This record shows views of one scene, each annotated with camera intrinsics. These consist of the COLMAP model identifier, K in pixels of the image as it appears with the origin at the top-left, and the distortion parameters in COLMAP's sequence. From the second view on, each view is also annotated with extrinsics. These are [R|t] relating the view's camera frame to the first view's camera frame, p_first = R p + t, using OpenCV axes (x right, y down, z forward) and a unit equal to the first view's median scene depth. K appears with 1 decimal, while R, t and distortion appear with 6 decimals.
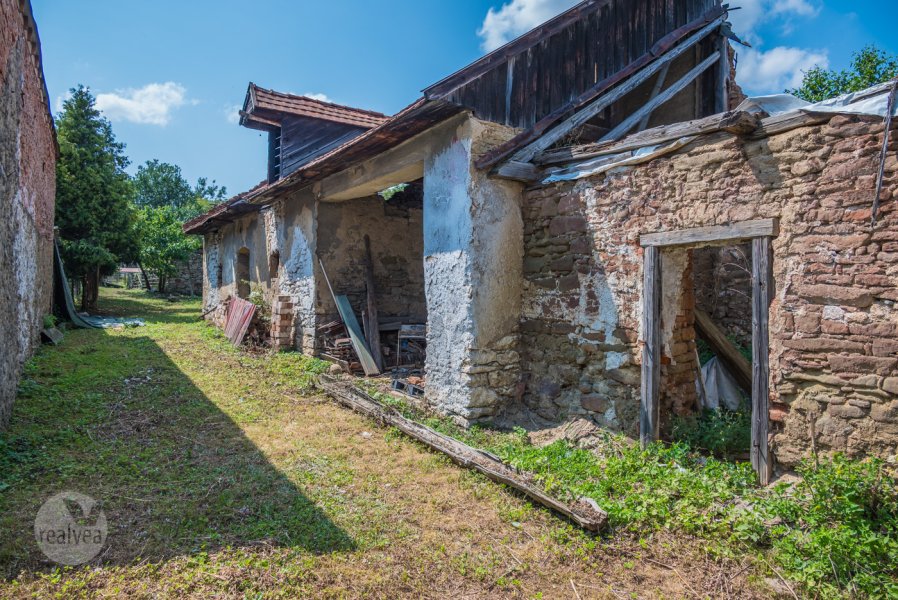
lens RADIAL K [[586.0, 0, 449.0], [0, 586.0, 300.0], [0, 0, 1]] dist [-0.003345, -0.000989]
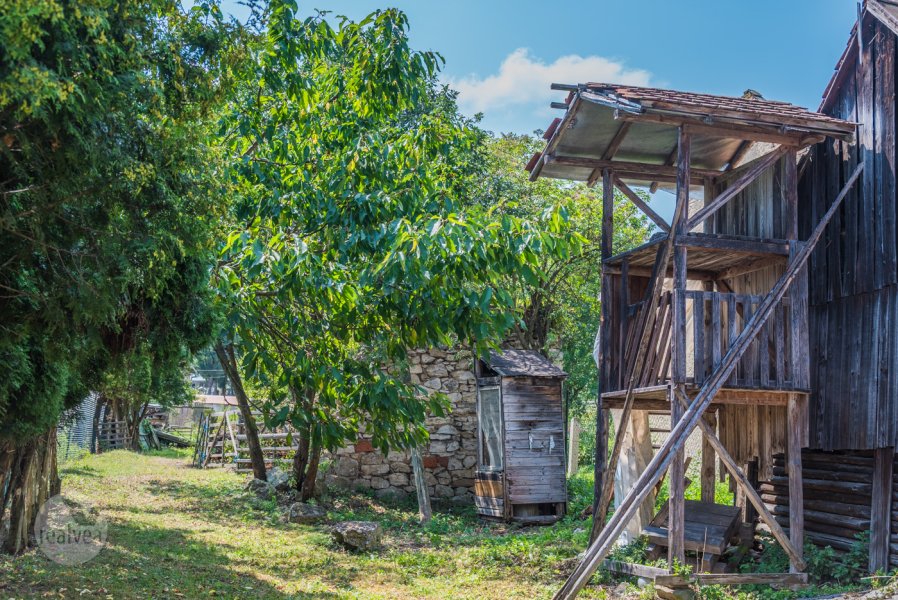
lens RADIAL K [[977.1, 0, 449.0], [0, 977.1, 300.0], [0, 0, 1]] dist [0.012050, 0.013142]
pose [[0.957520, -0.012038, -0.288117, -0.809153], [-0.033654, 0.987636, -0.153111, -0.082484], [0.286398, 0.156303, 0.945275, 1.588706]]
